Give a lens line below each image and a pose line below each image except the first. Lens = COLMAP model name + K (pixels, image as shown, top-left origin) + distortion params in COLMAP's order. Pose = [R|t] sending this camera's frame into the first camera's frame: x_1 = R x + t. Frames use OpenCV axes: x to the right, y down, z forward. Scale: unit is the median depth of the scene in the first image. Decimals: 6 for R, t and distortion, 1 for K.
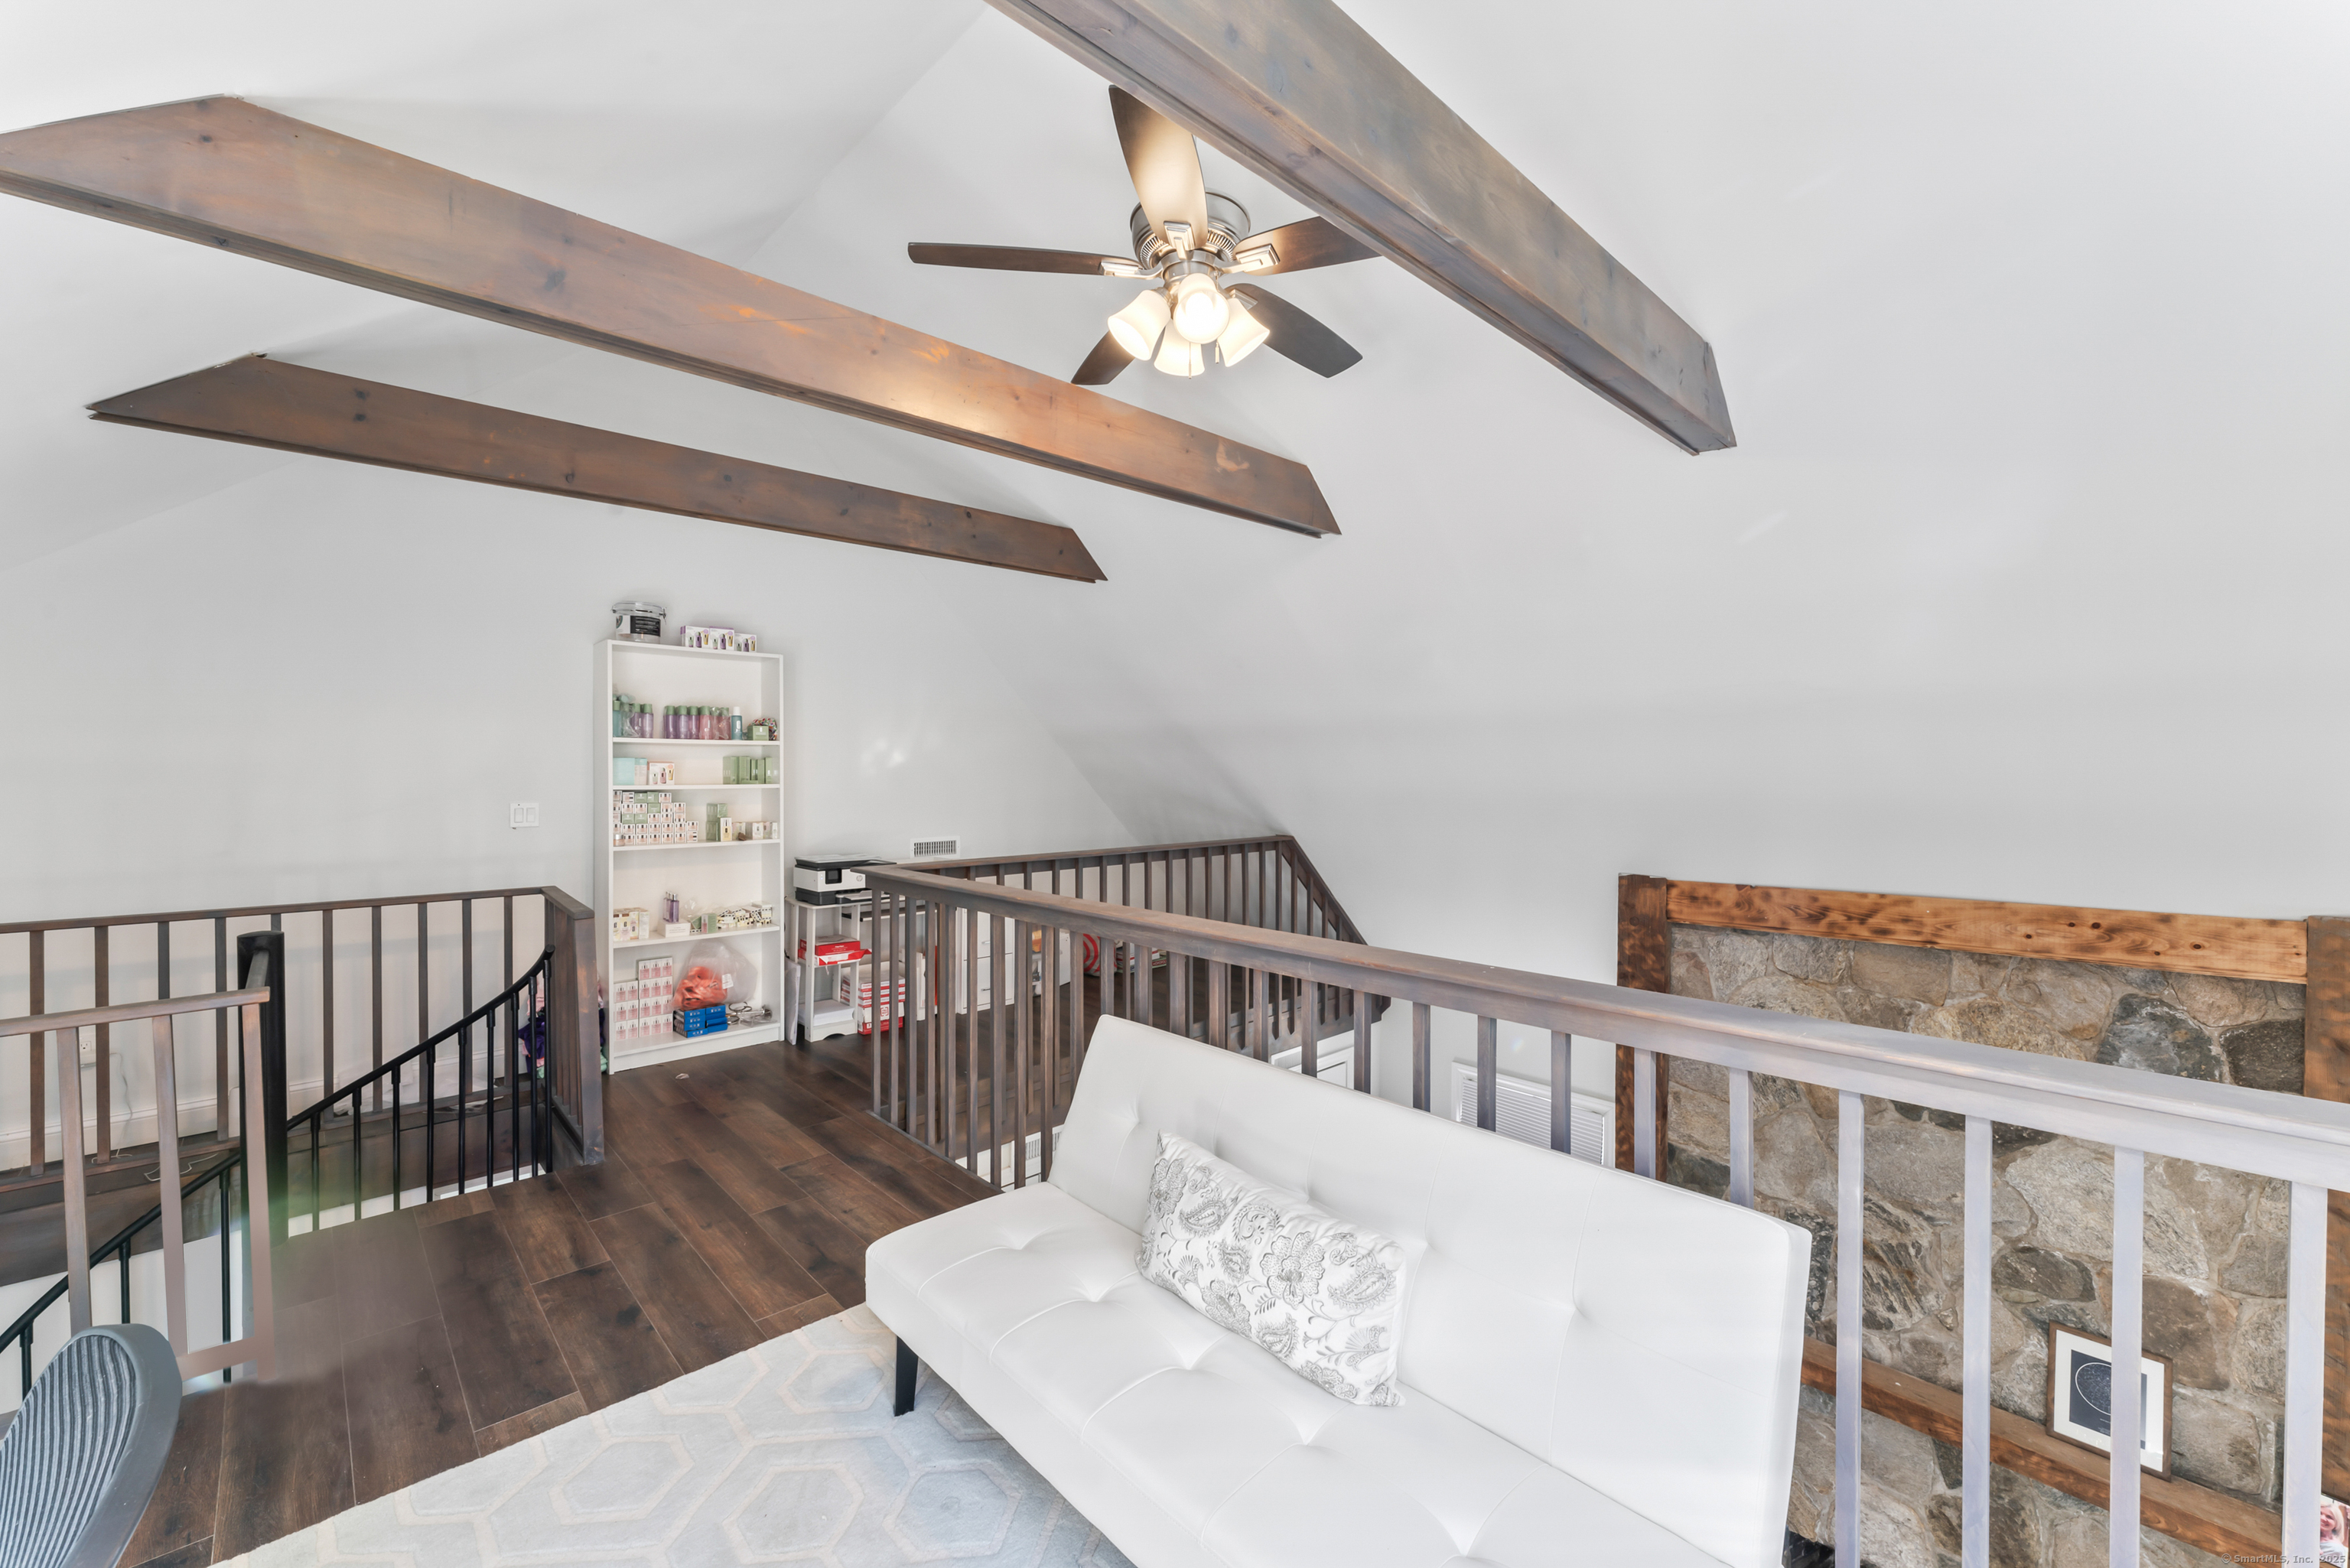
lens RADIAL K [[931.3, 0, 1175.3], [0, 931.3, 783.3], [0, 0, 1]] dist [0.001568, -0.000397]
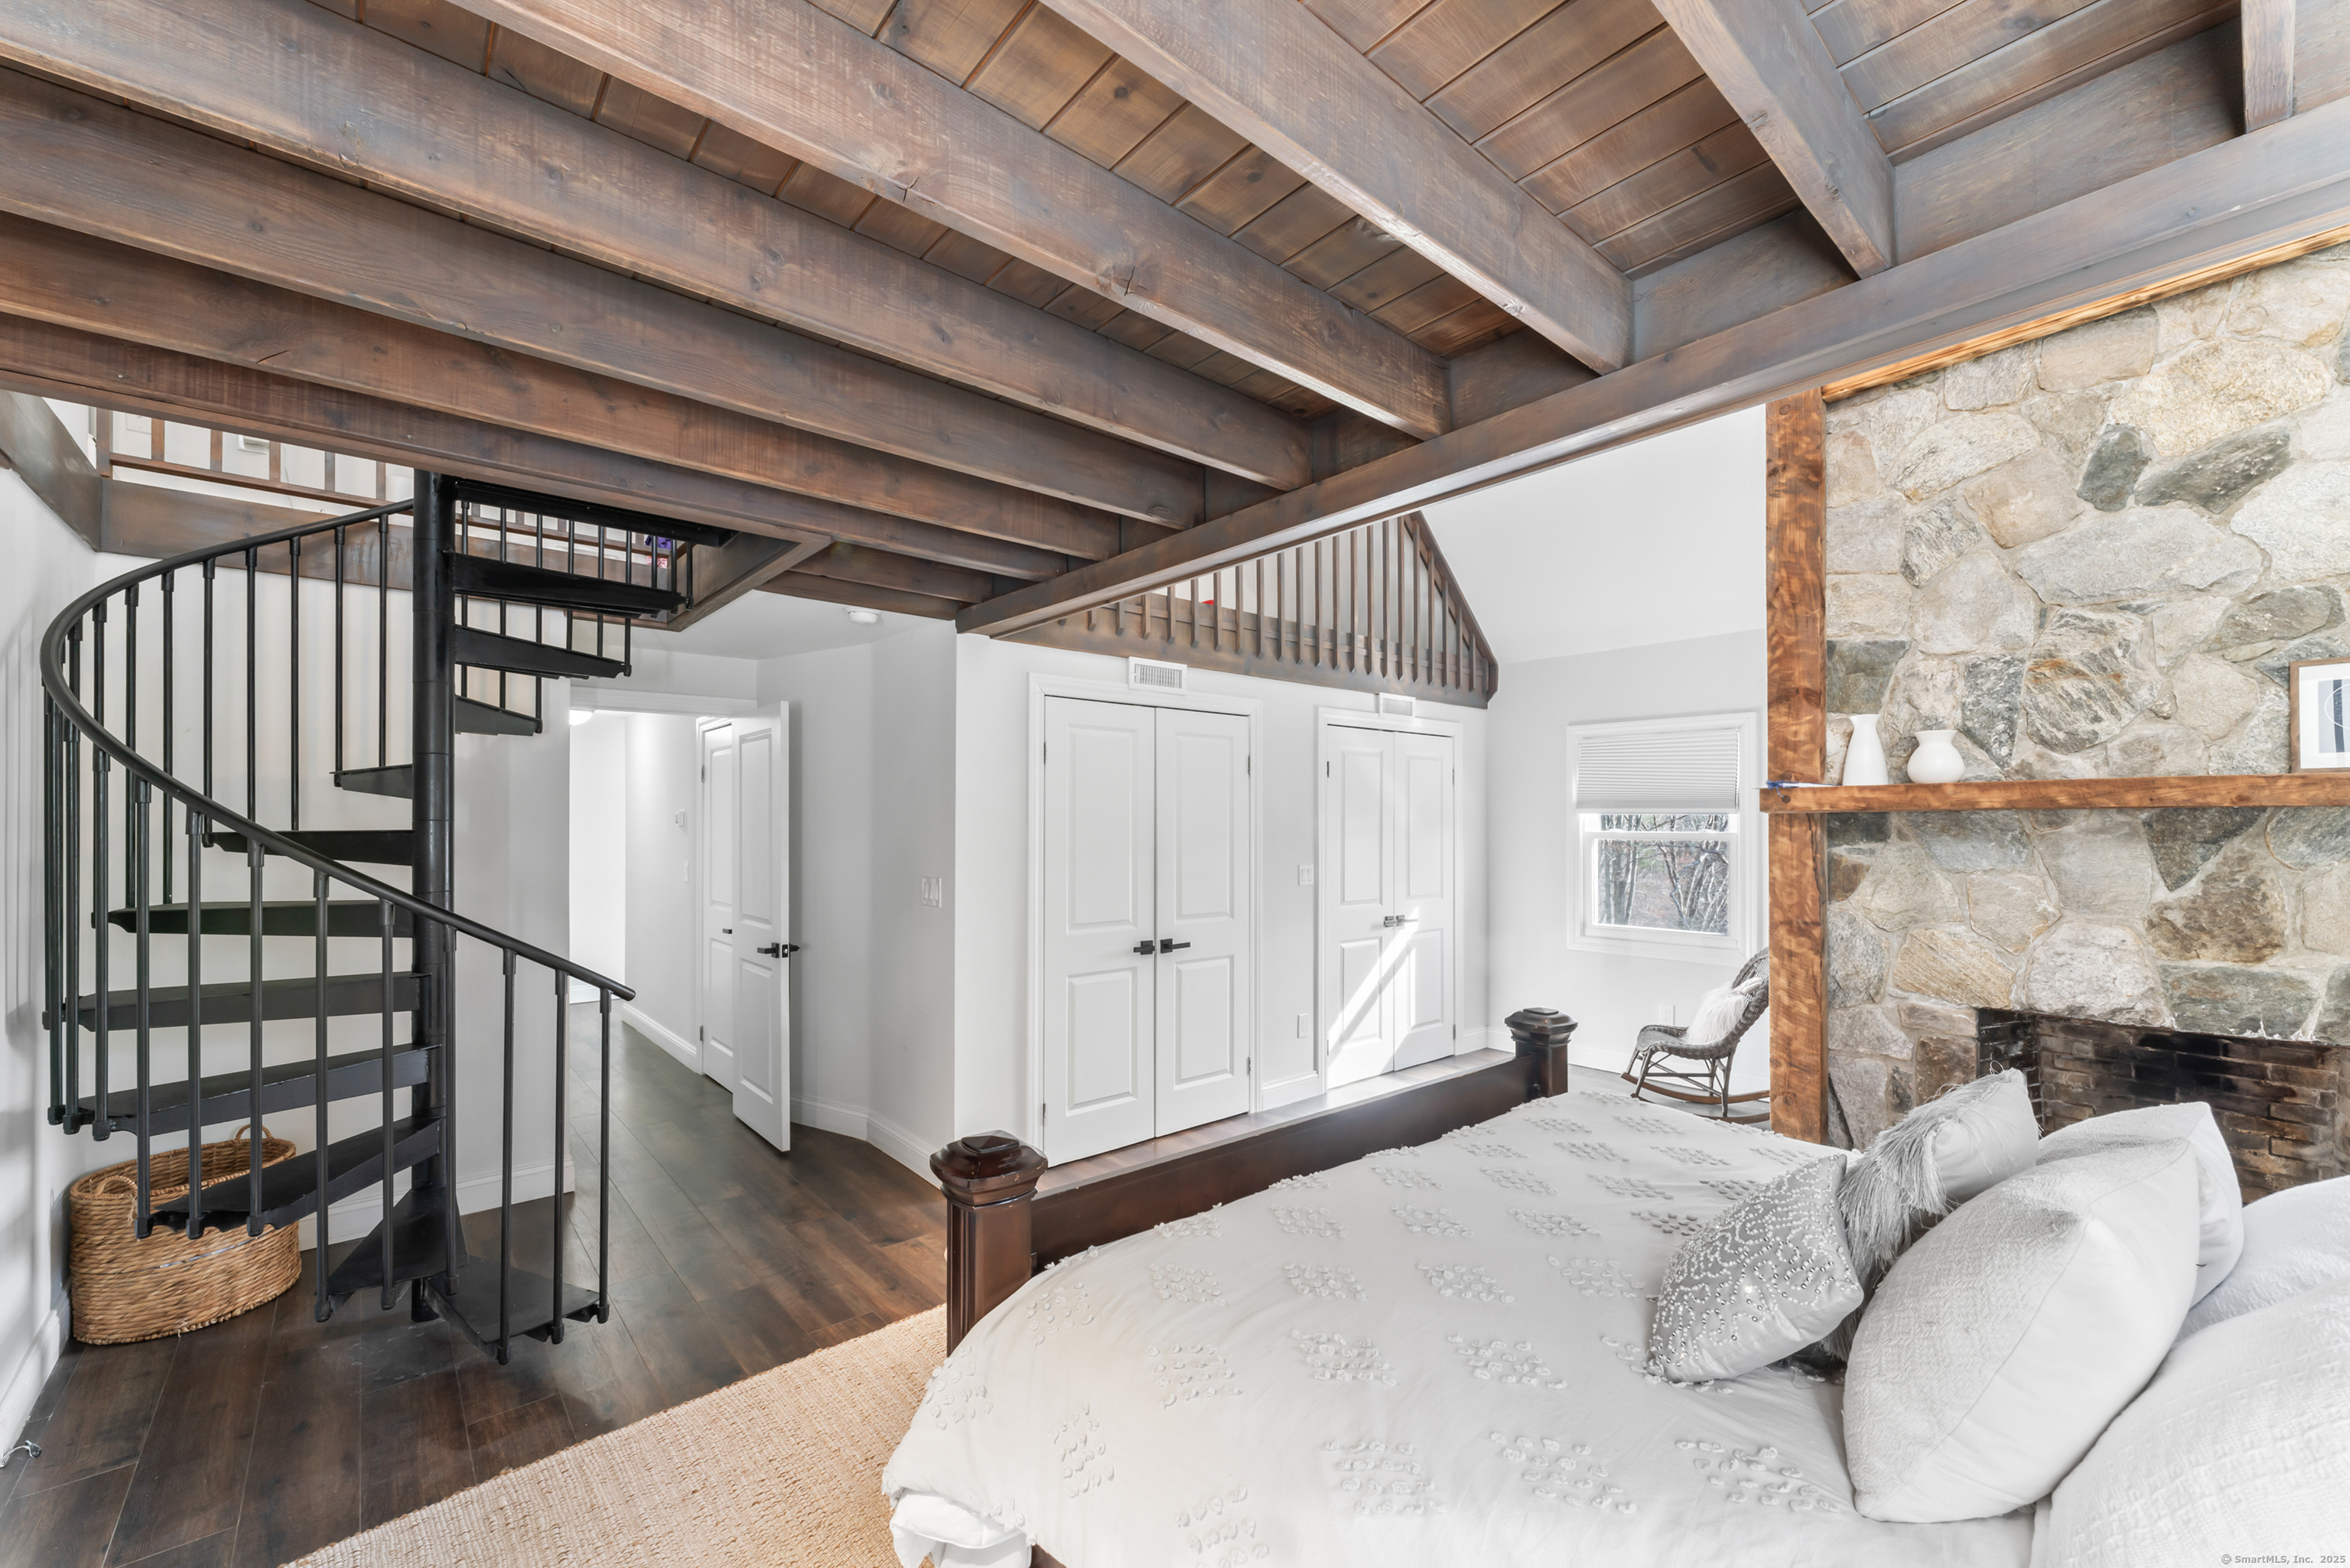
lens RADIAL K [[931.3, 0, 1172.9], [0, 931.3, 817.8], [0, 0, 1]] dist [0.001568, -0.000397]
pose [[0.998712, -0.007629, -0.050154, -0.101359], [0.006564, 0.999750, -0.021364, 0.684090], [0.050304, 0.021008, 0.998513, 0.033836]]
